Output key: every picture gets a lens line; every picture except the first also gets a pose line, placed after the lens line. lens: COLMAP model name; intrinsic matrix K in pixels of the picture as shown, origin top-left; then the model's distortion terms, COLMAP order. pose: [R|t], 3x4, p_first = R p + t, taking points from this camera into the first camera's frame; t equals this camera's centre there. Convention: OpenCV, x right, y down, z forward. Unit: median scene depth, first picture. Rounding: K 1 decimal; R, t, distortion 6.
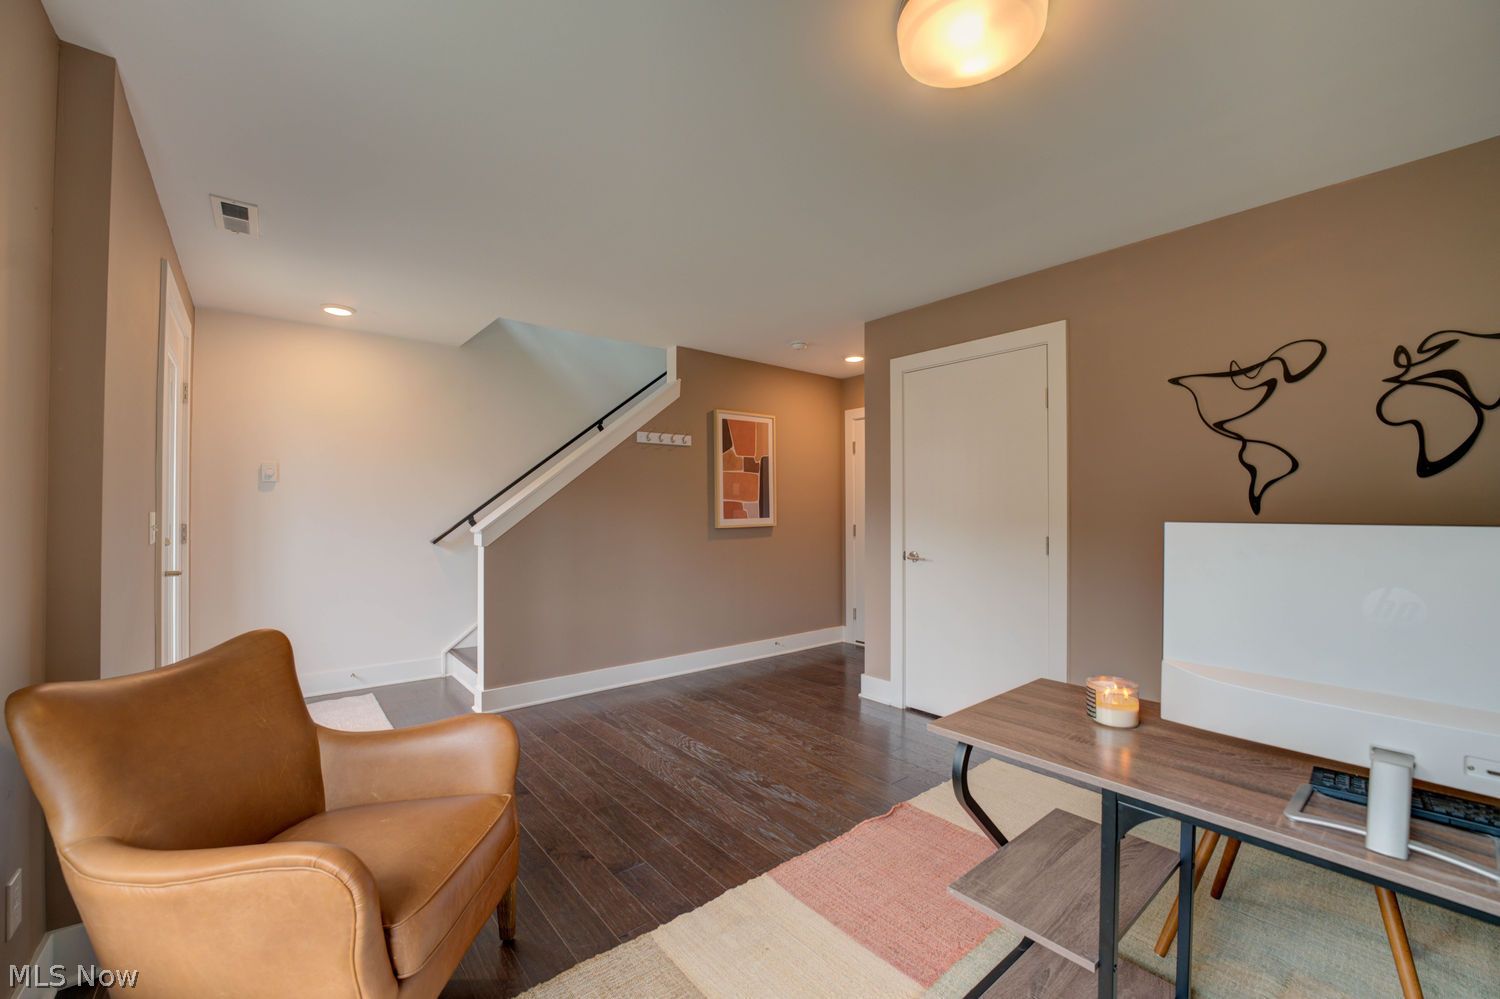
lens RADIAL K [[602.1, 0, 748.6], [0, 602.1, 504.0], [0, 0, 1]] dist [-0.021217, -0.000149]
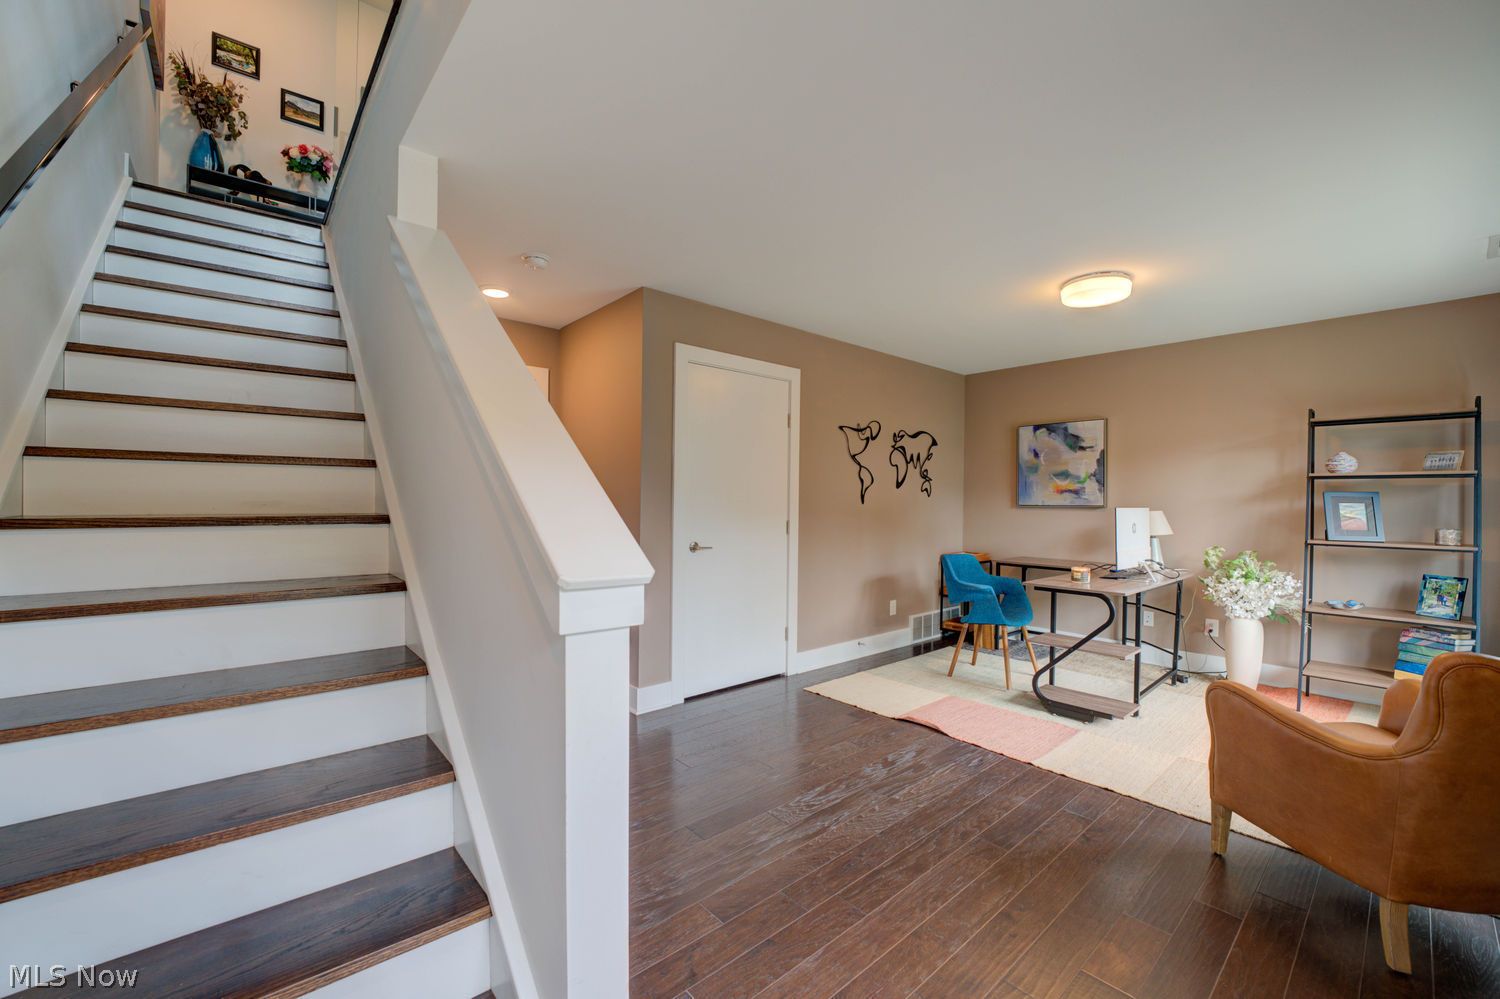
lens RADIAL K [[602.1, 0, 749.5], [0, 602.1, 503.6], [0, 0, 1]] dist [-0.021217, -0.000149]
pose [[-0.030355, -0.005216, 0.999526, -1.119212], [-0.015985, 0.999861, 0.004732, 0.012611], [-0.999411, -0.015834, -0.030434, 1.419668]]
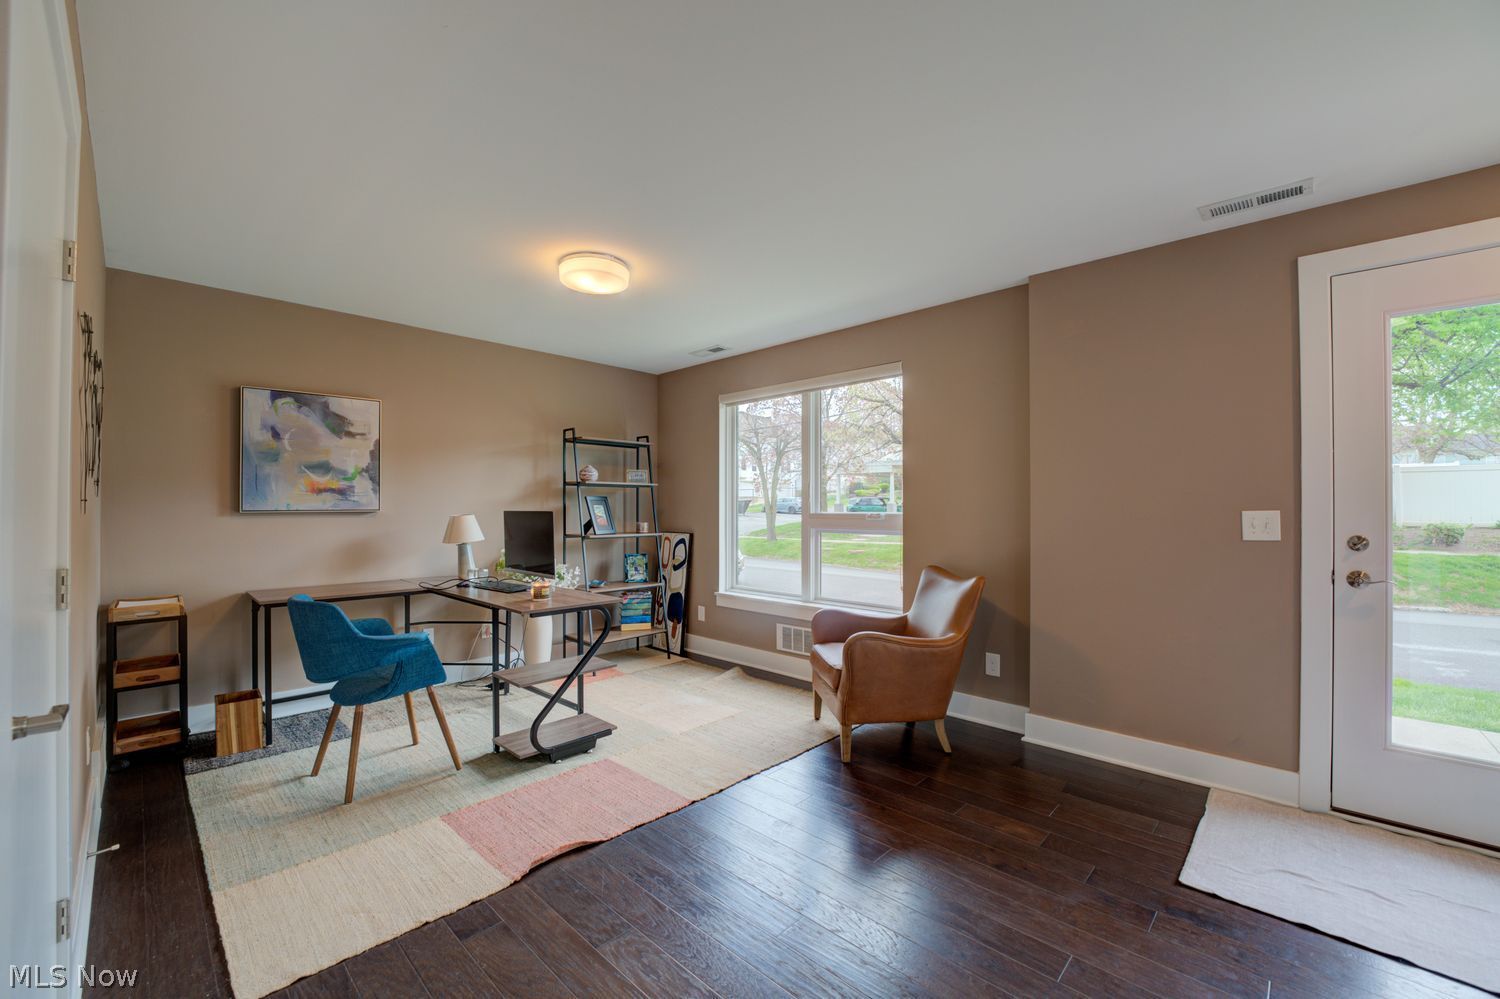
lens RADIAL K [[602.1, 0, 751.0], [0, 602.1, 503.4], [0, 0, 1]] dist [-0.021217, -0.000149]
pose [[-0.993145, -0.001012, -0.116880, 0.007919], [0.000363, 0.999931, -0.011743, 0.012424], [0.116884, -0.011705, -0.993077, 1.860078]]
